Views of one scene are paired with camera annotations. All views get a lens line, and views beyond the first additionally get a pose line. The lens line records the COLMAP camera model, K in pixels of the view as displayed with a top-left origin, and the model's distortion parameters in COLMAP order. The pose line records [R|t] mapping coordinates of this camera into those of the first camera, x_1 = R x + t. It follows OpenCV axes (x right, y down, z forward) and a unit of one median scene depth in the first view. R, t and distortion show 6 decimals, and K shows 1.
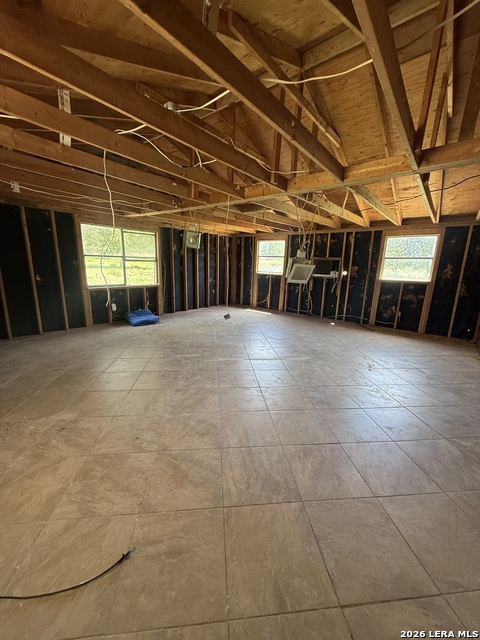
lens RADIAL K [[254.8, 0, 240.0], [0, 254.8, 320.0], [0, 0, 1]] dist [0.012555, -0.000061]
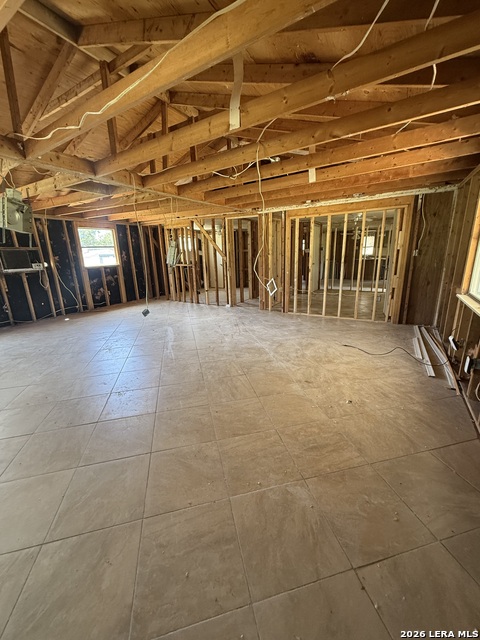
lens RADIAL K [[257.6, 0, 240.0], [0, 257.6, 320.0], [0, 0, 1]] dist [-0.000356, -0.000143]
pose [[-0.143615, -0.278325, 0.949689, -0.814672], [0.242519, 0.920478, 0.306438, -0.155682], [-0.959458, 0.274327, -0.064696, 0.611883]]
